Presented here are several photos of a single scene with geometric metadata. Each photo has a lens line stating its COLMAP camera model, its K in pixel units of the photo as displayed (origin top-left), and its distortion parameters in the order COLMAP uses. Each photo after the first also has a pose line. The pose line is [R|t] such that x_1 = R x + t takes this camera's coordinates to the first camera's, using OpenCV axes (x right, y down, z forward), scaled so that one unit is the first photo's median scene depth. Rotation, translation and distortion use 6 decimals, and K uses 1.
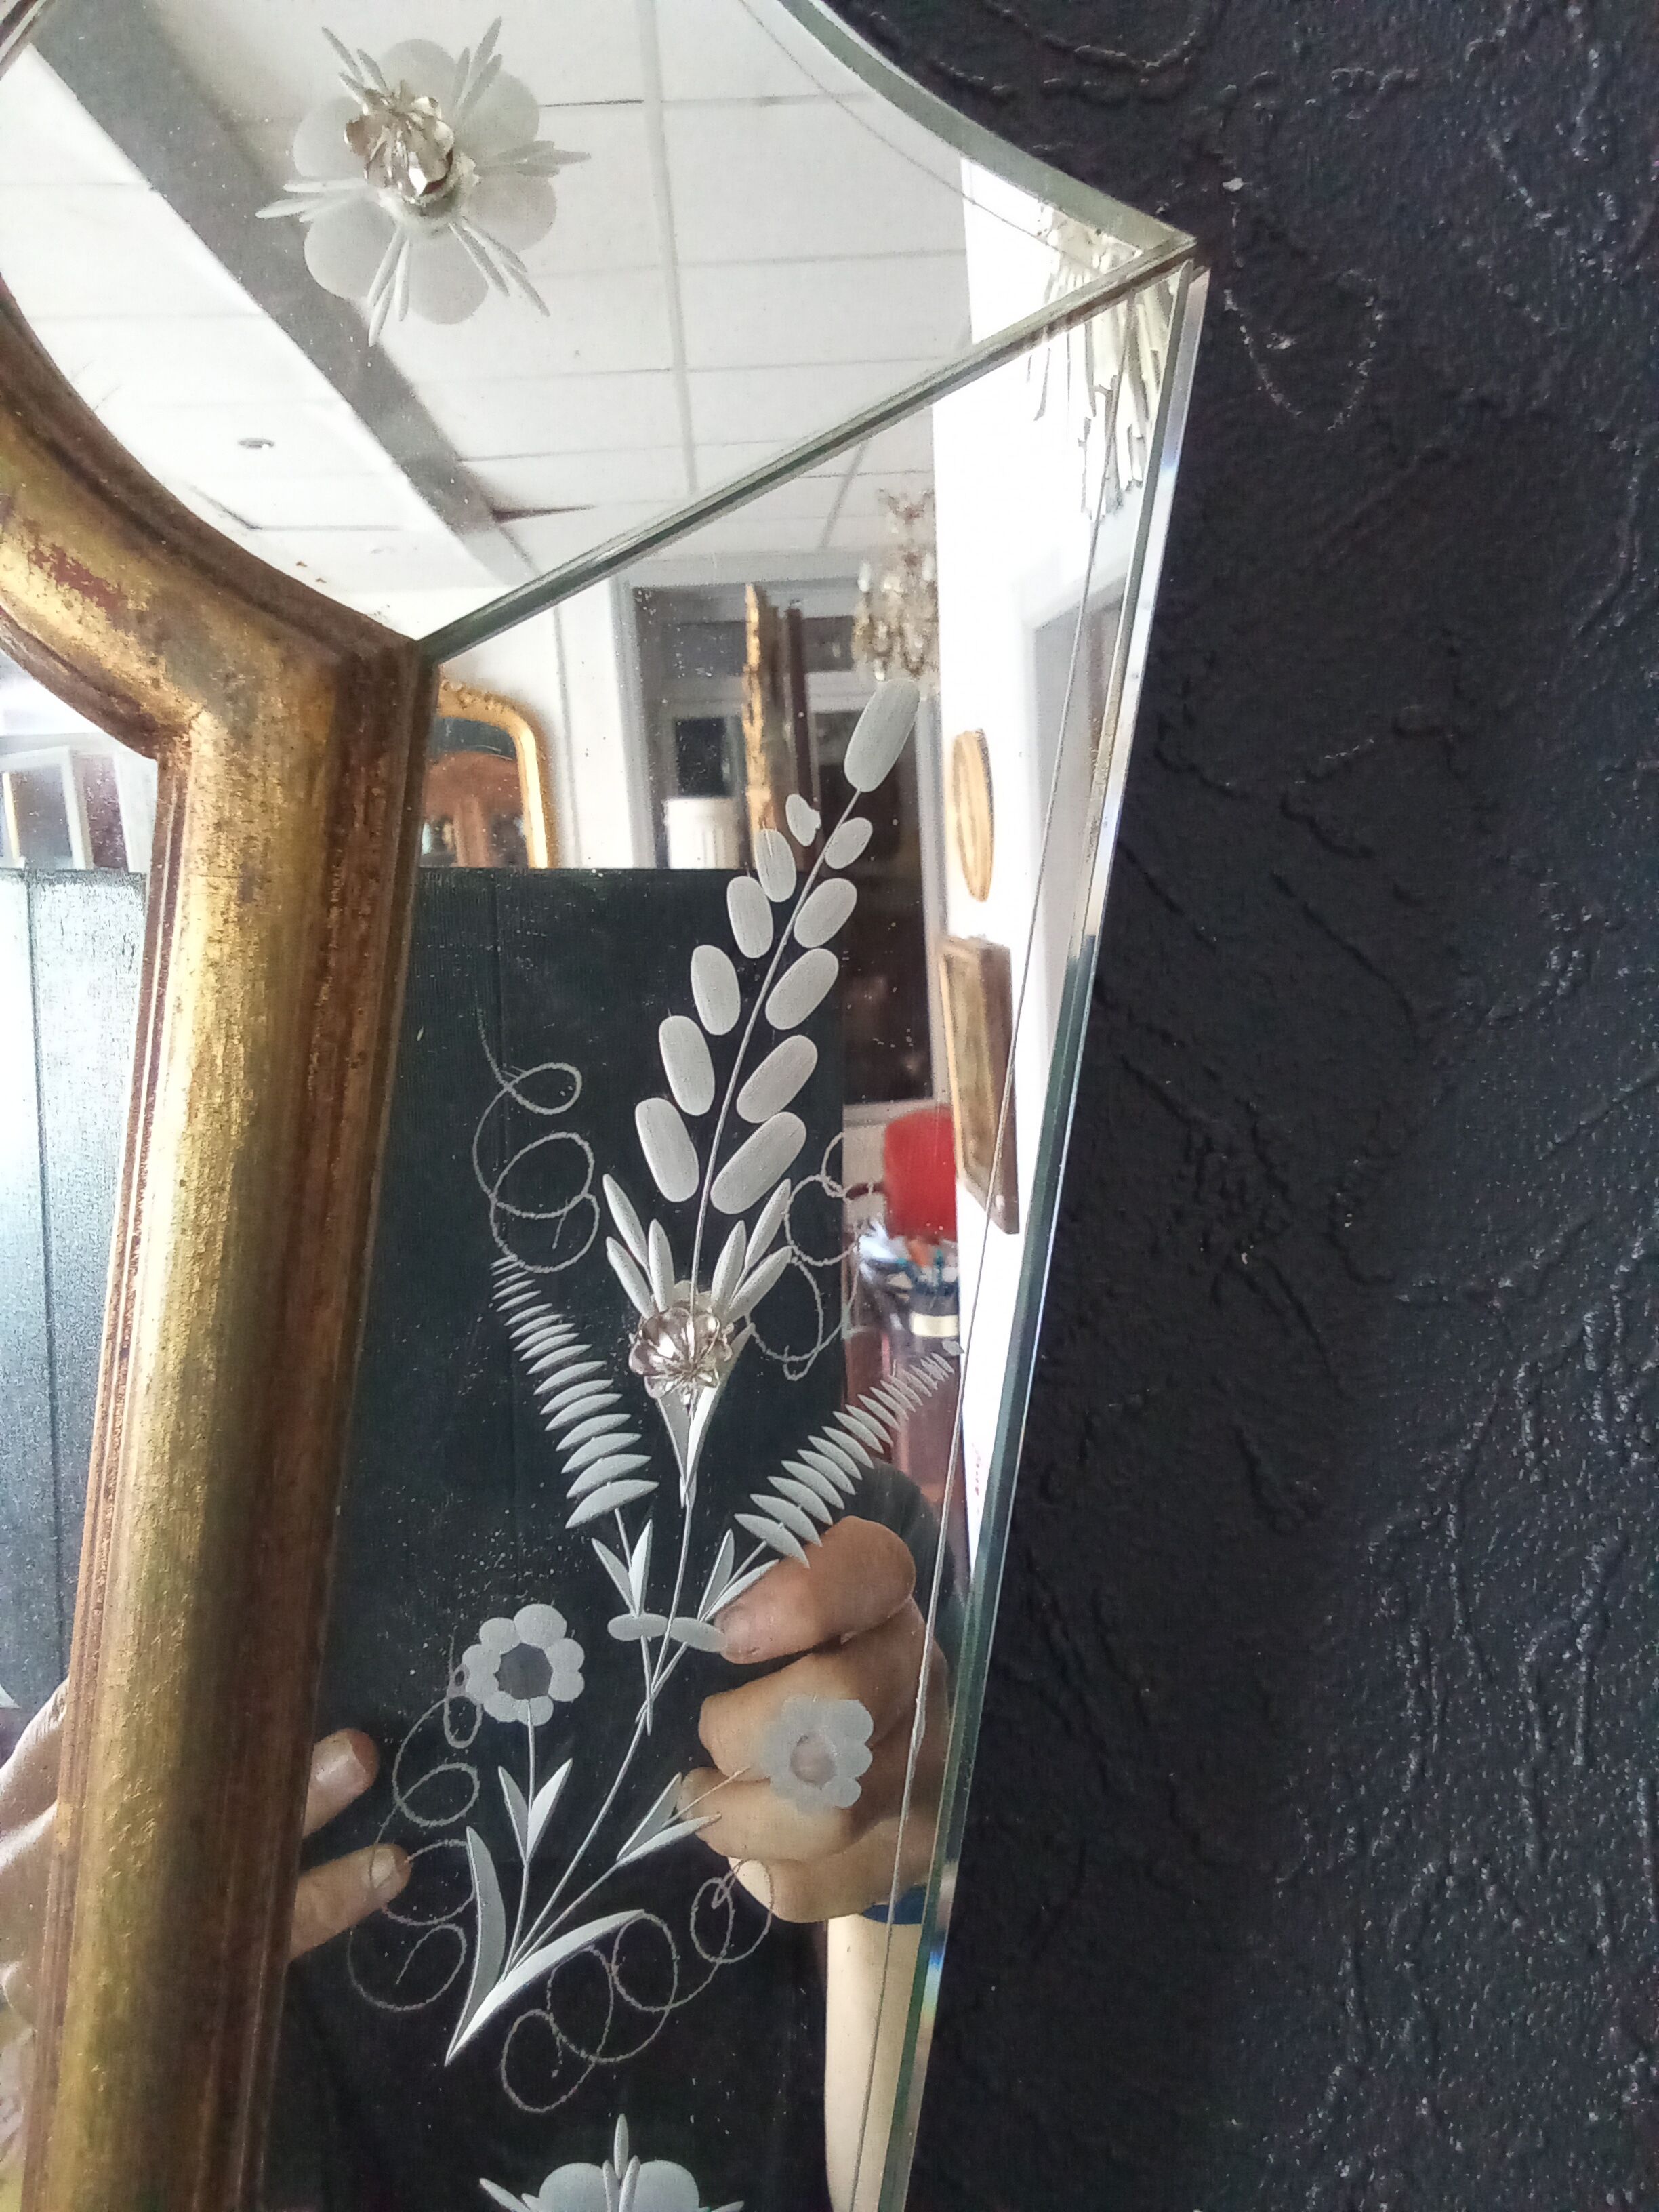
lens RADIAL K [[1540.2, 0, 829.5], [0, 1540.2, 1106.0], [0, 0, 1]] dist [0.065543, -0.091234]
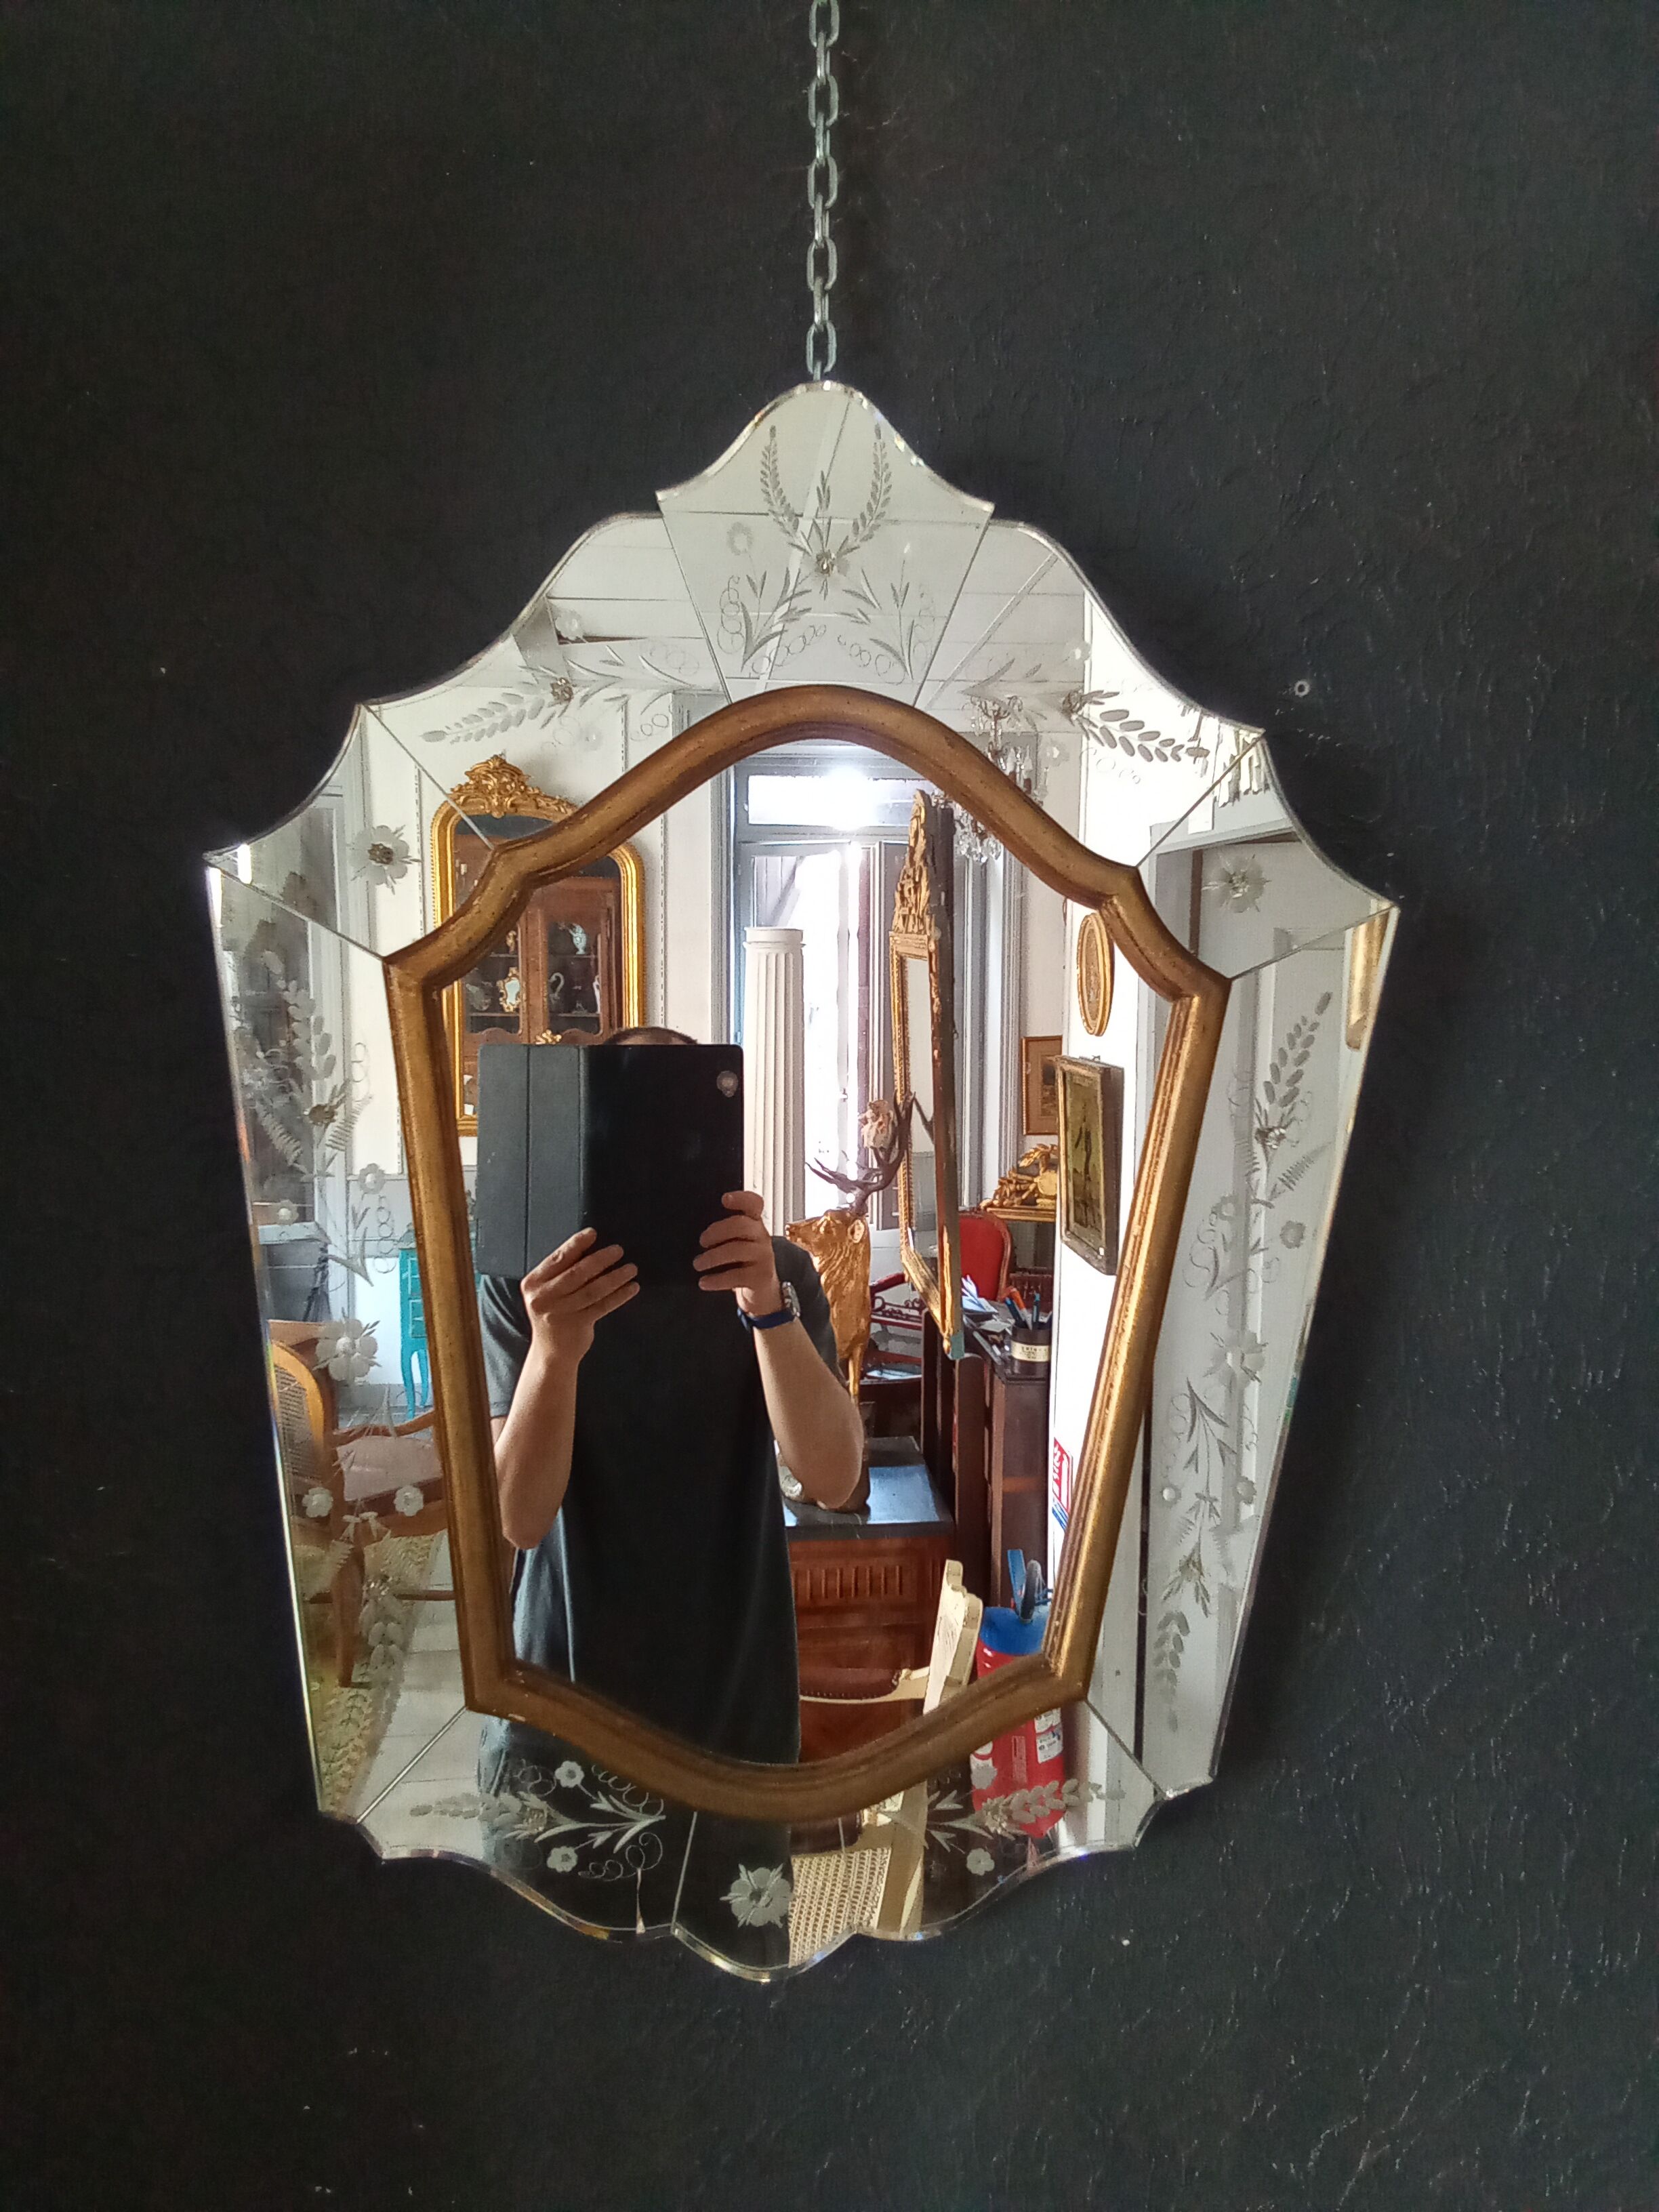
lens RADIAL K [[1492.1, 0, 829.5], [0, 1492.1, 1106.0], [0, 0, 1]] dist [0.026106, -0.055200]
pose [[0.997791, 0.062981, 0.021140, -1.465778], [-0.061558, 0.996158, -0.062291, 0.411609], [-0.024982, 0.060852, 0.997834, -3.230071]]
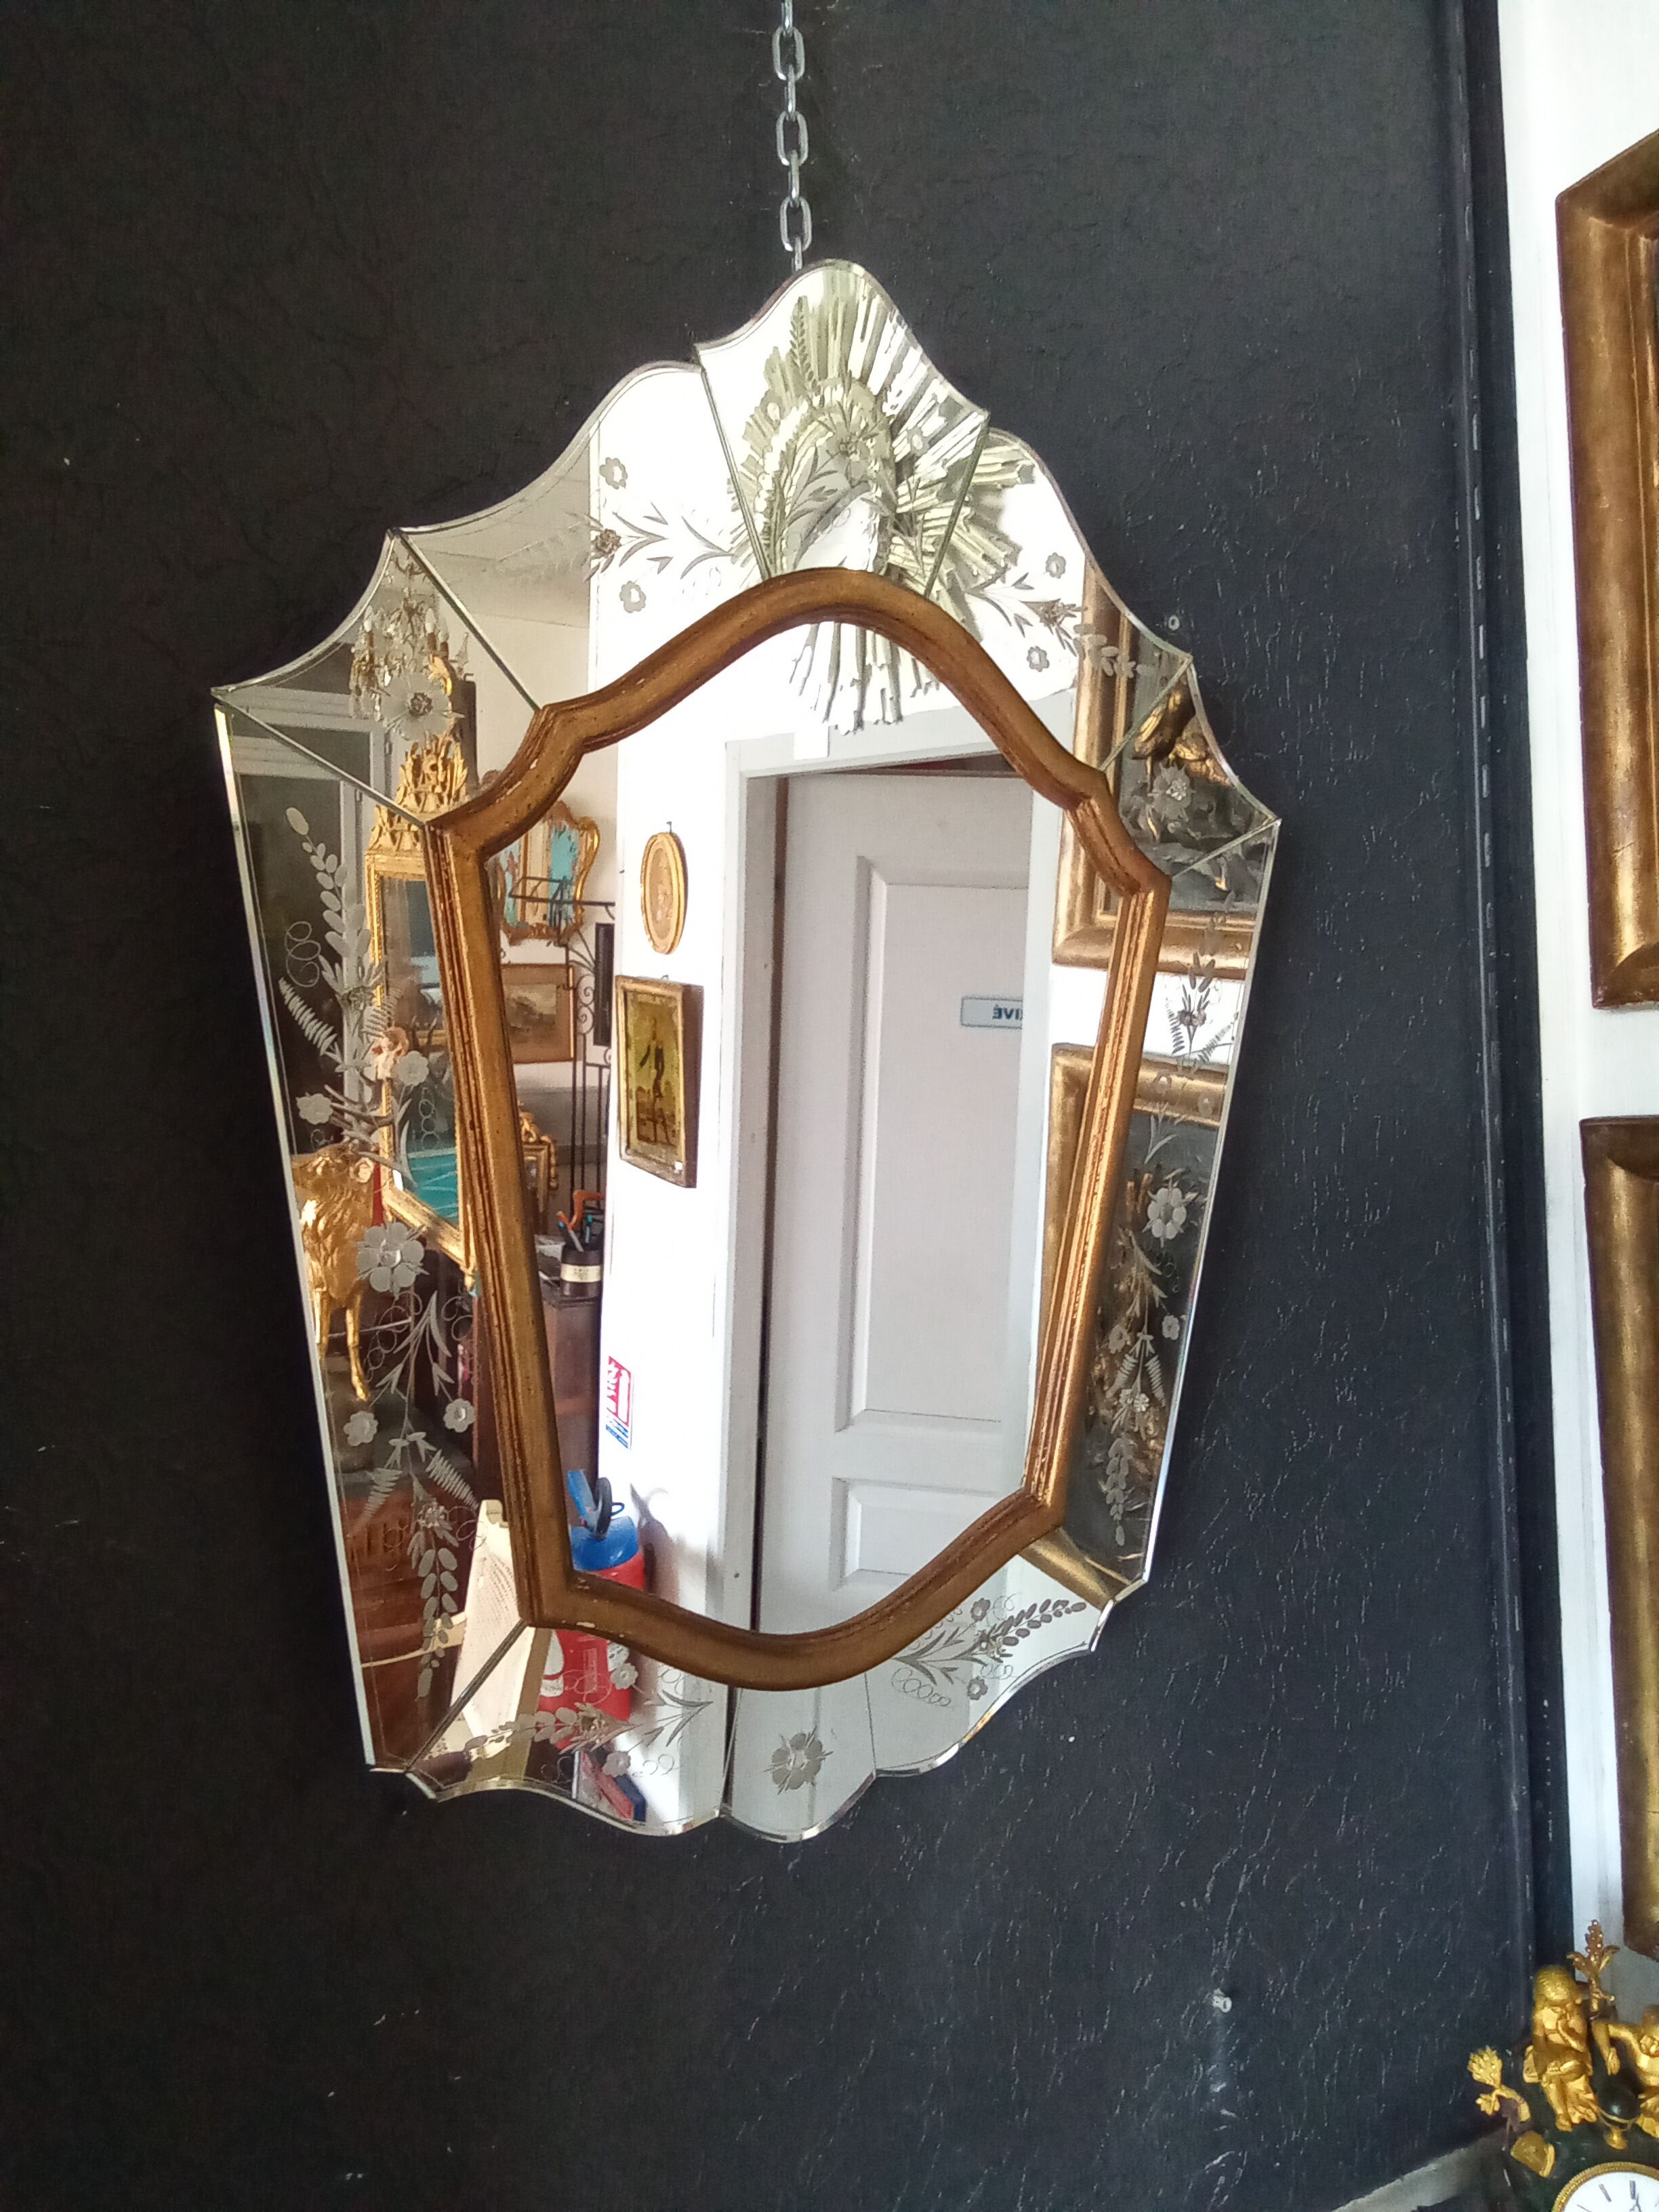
lens RADIAL K [[1507.0, 0, 832.1], [0, 1507.0, 1111.2], [0, 0, 1]] dist [0.053856, -0.098582]
pose [[0.900322, 0.030679, 0.434143, -3.323140], [-0.018032, 0.999285, -0.033220, 0.646346], [-0.434852, 0.022080, 0.900231, -2.922428]]
